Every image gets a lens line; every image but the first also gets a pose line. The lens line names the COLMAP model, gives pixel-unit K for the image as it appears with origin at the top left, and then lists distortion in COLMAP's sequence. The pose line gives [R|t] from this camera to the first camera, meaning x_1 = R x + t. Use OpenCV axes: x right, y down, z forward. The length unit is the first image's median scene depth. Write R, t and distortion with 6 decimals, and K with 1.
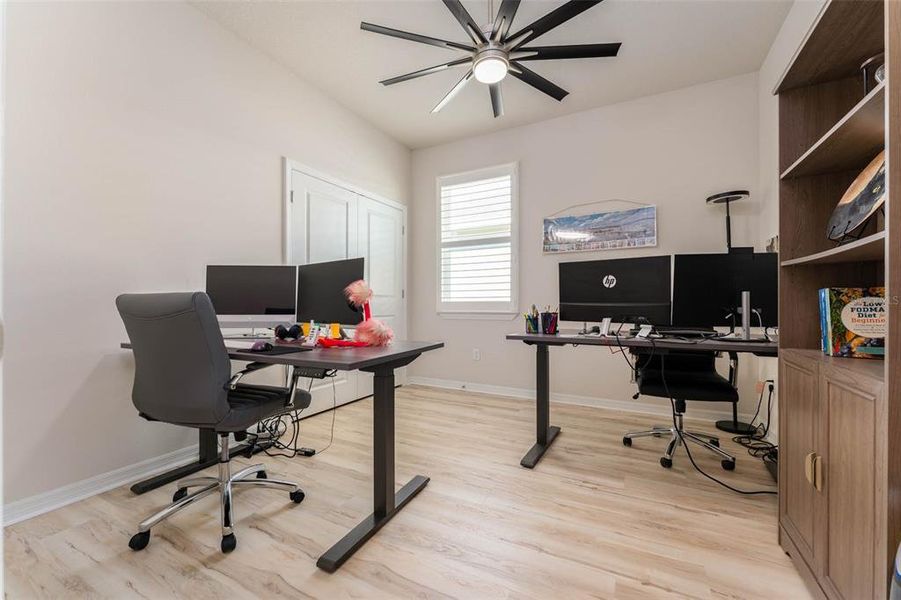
lens RADIAL K [[359.9, 0, 453.6], [0, 359.9, 306.0], [0, 0, 1]] dist [-0.001582, -0.000170]
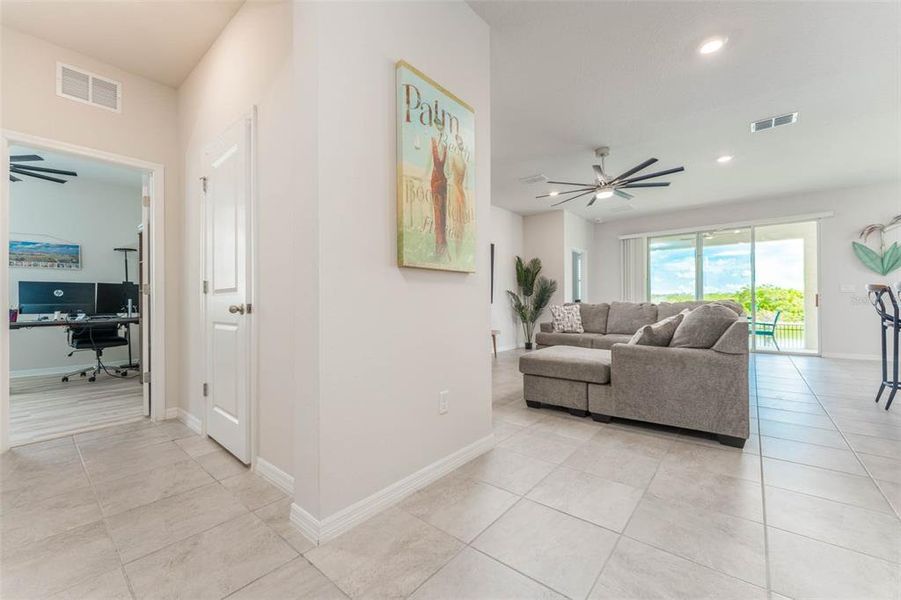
lens RADIAL K [[359.9, 0, 453.8], [0, 359.9, 301.9], [0, 0, 1]] dist [-0.001582, -0.000170]
pose [[0.207683, -0.000666, 0.978196, -1.029523], [0.007479, 0.999972, -0.000907, -0.000708], [-0.978168, 0.007504, 0.207682, -1.518229]]
